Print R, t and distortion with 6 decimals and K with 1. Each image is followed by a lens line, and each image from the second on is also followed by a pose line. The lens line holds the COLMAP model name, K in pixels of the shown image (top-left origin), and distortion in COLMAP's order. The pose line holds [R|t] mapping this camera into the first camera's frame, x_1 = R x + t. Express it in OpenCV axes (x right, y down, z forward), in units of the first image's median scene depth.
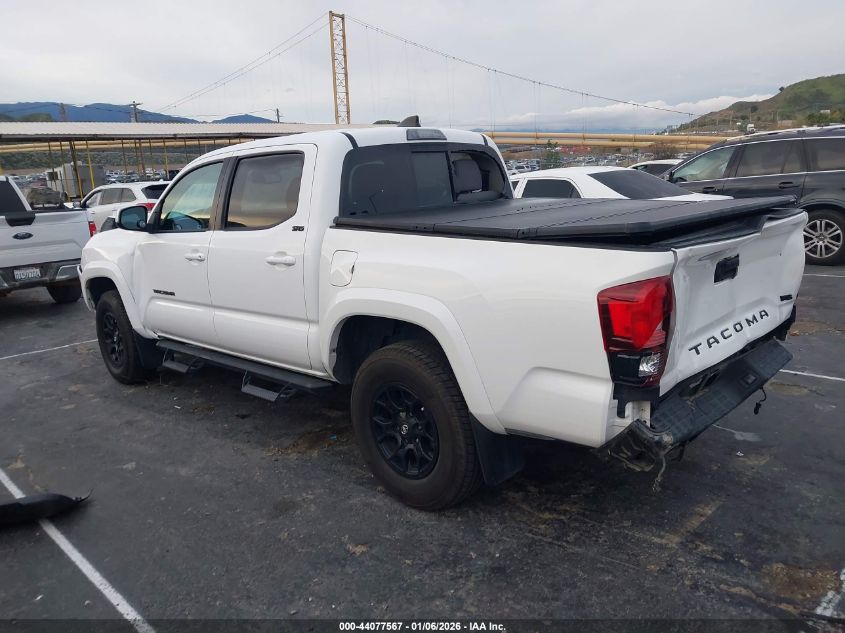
lens RADIAL K [[678.4, 0, 412.0], [0, 678.4, 316.7], [0, 0, 1]] dist [0.001397, 0.002316]
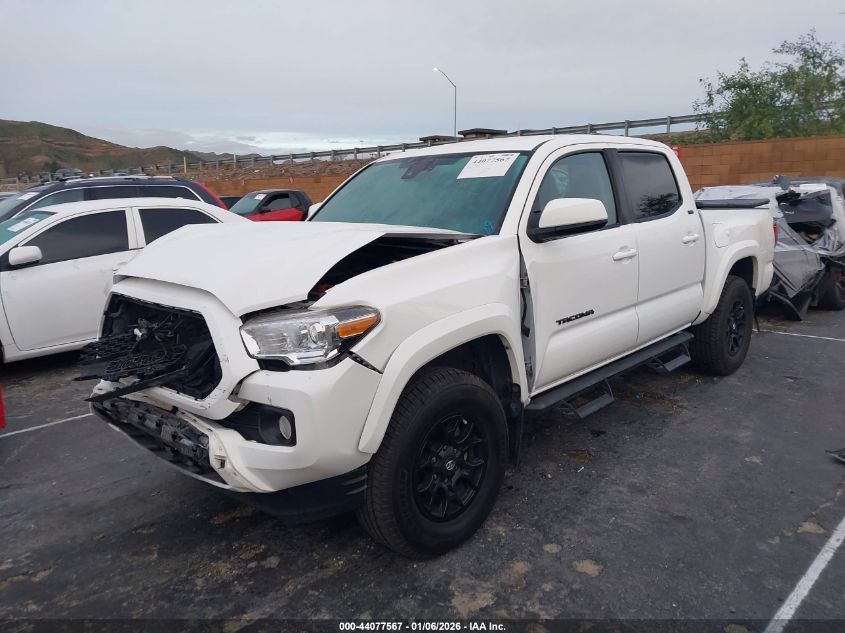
lens RADIAL K [[623.3, 0, 420.0], [0, 623.3, 299.6], [0, 0, 1]] dist [0.006712, 0.004032]
pose [[-0.017859, -0.075894, 0.996956, -1.271575], [0.249886, 0.965133, 0.077948, -0.183114], [-0.968110, 0.250518, 0.001728, 1.405310]]
